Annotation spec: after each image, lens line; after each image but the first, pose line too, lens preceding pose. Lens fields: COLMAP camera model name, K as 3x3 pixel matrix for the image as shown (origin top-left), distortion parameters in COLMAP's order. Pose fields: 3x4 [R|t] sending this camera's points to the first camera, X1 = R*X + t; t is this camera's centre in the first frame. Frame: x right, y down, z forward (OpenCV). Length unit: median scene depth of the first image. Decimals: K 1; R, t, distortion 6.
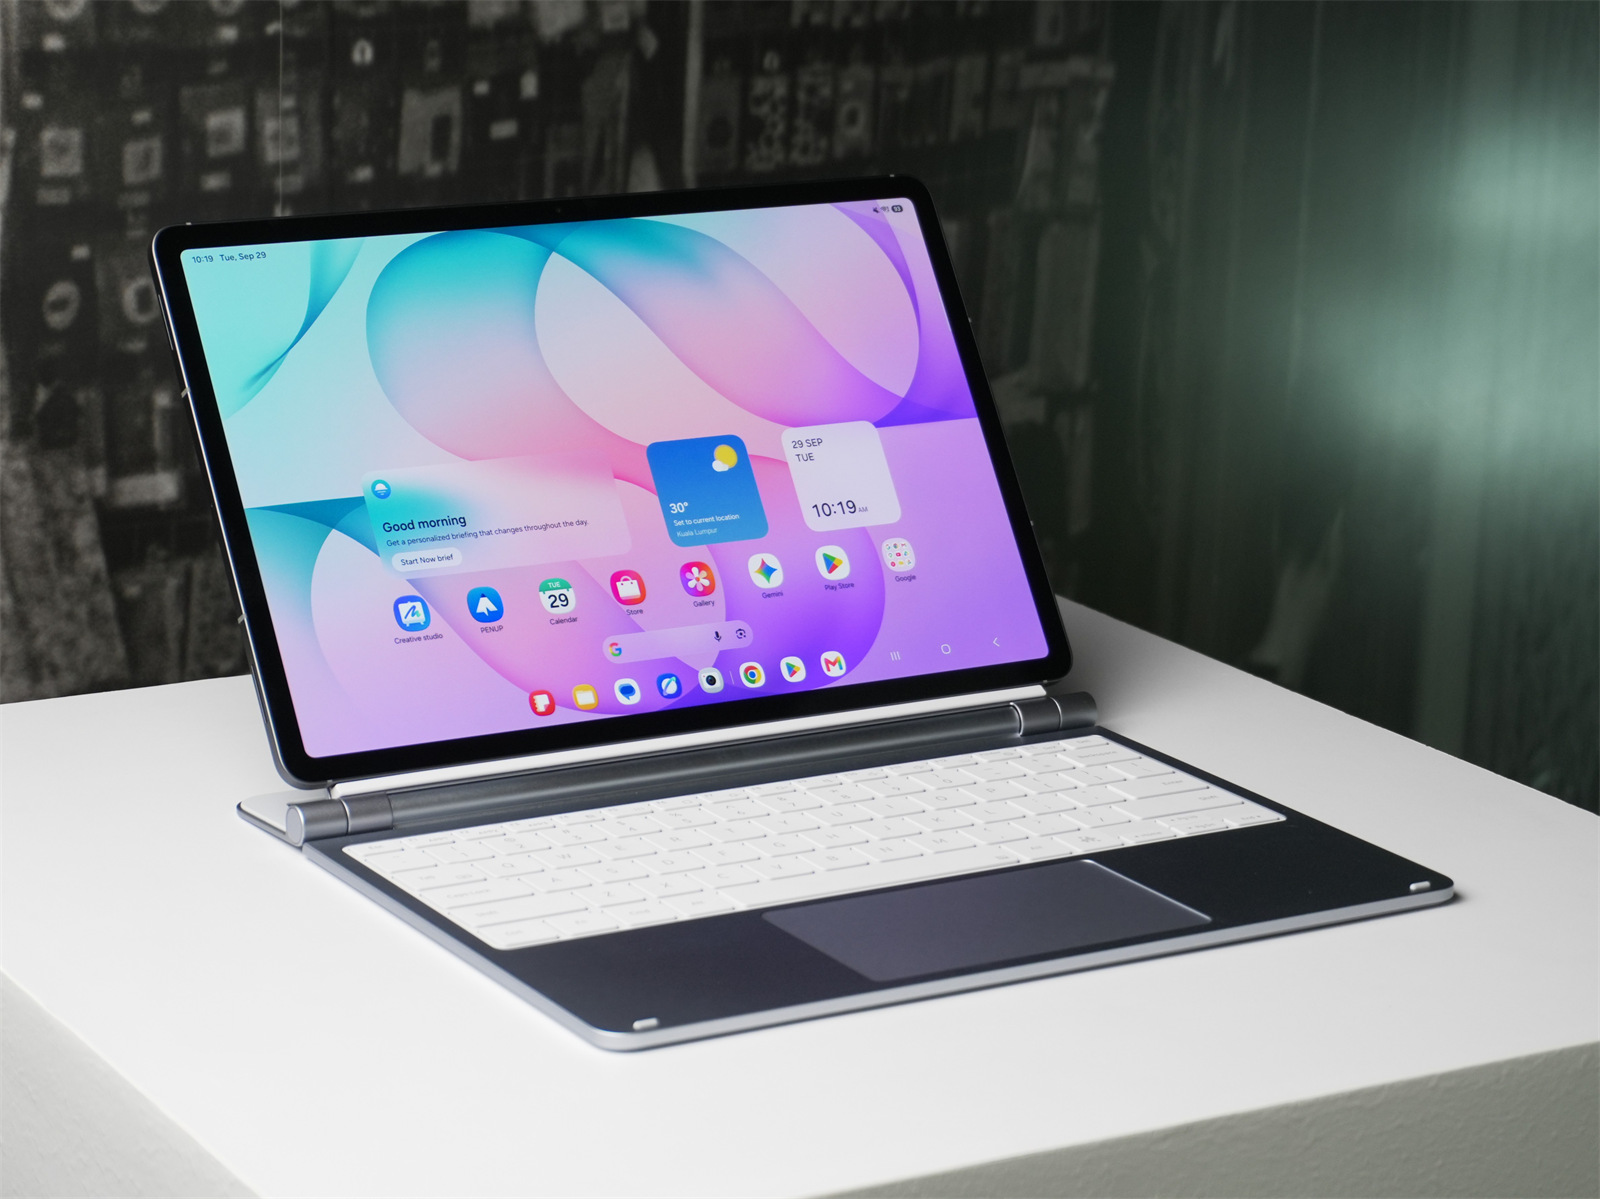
lens RADIAL K [[4078.5, 0, 800.0], [0, 4078.5, 599.5], [0, 0, 1]] dist [0.026477, 0.497869]
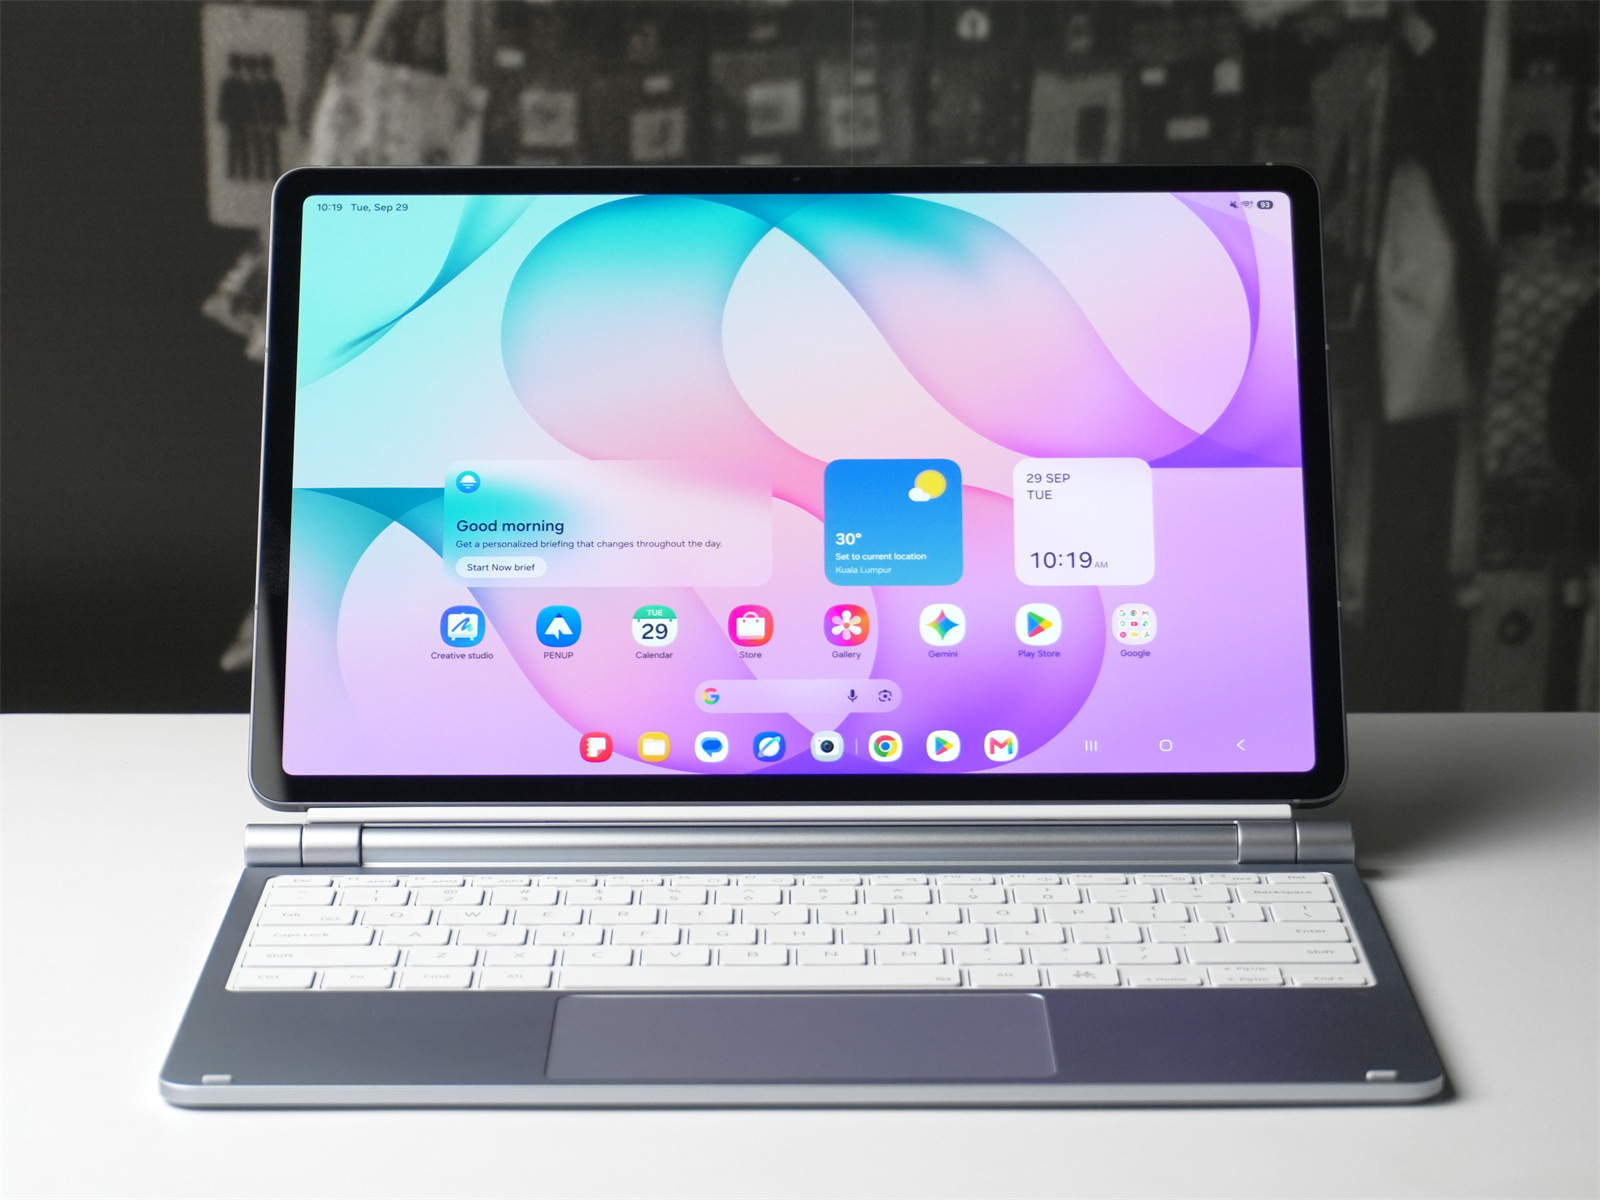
lens RADIAL K [[4822.5, 0, 800.0], [0, 4822.5, 600.0], [0, 0, 1]] dist [0.050628, -0.848333]
pose [[0.876798, 0.080994, -0.473989, 0.420309], [-0.103244, 0.994433, -0.021056, 0.011210], [0.469645, 0.067399, 0.880279, 0.136342]]
